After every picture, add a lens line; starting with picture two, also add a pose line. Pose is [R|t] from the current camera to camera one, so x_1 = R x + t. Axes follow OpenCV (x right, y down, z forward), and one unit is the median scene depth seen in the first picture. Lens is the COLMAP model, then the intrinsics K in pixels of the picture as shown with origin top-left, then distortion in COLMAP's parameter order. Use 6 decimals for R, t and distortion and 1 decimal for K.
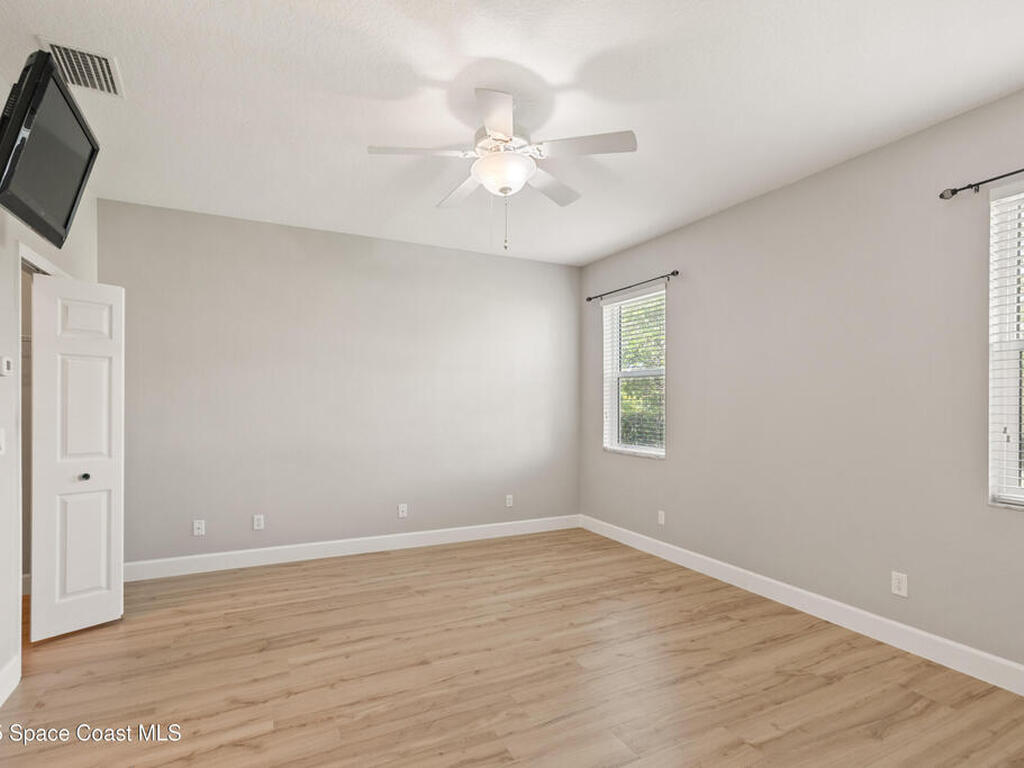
lens RADIAL K [[516.5, 0, 508.6], [0, 516.5, 384.4], [0, 0, 1]] dist [-0.022781, 0.019204]
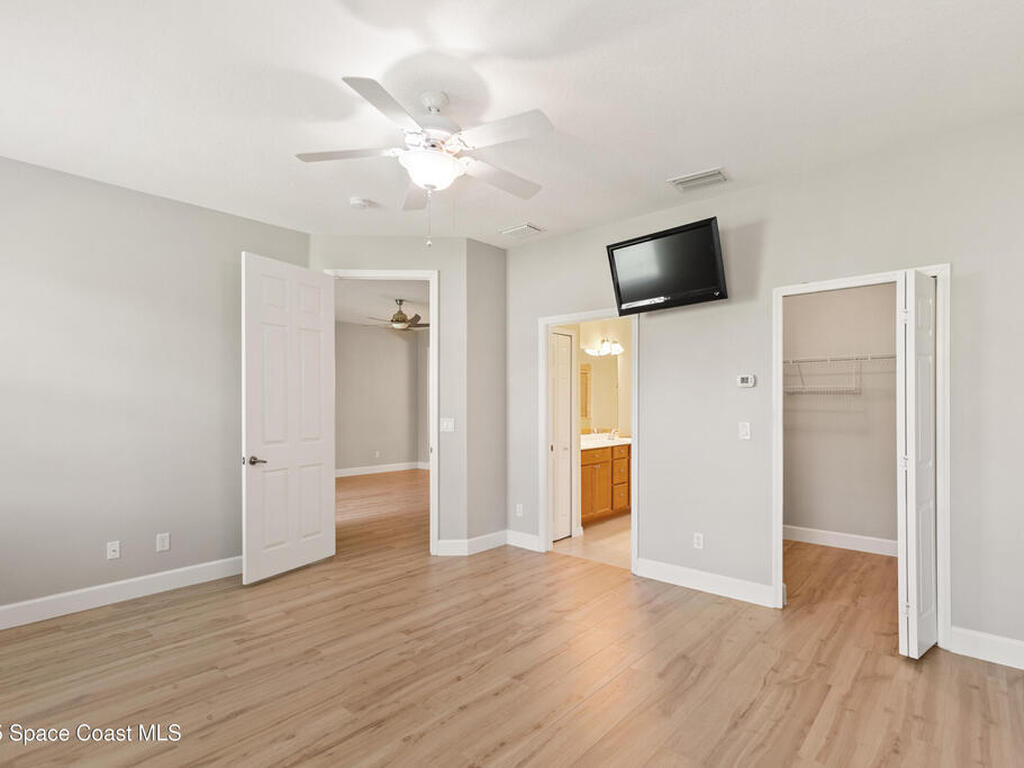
lens RADIAL K [[516.5, 0, 508.6], [0, 516.5, 384.4], [0, 0, 1]] dist [-0.022781, 0.019204]
pose [[-0.928268, -0.017972, -0.371478, 0.223813], [0.007874, 0.997658, -0.067942, 0.066563], [0.371829, -0.065993, -0.925952, 1.976853]]
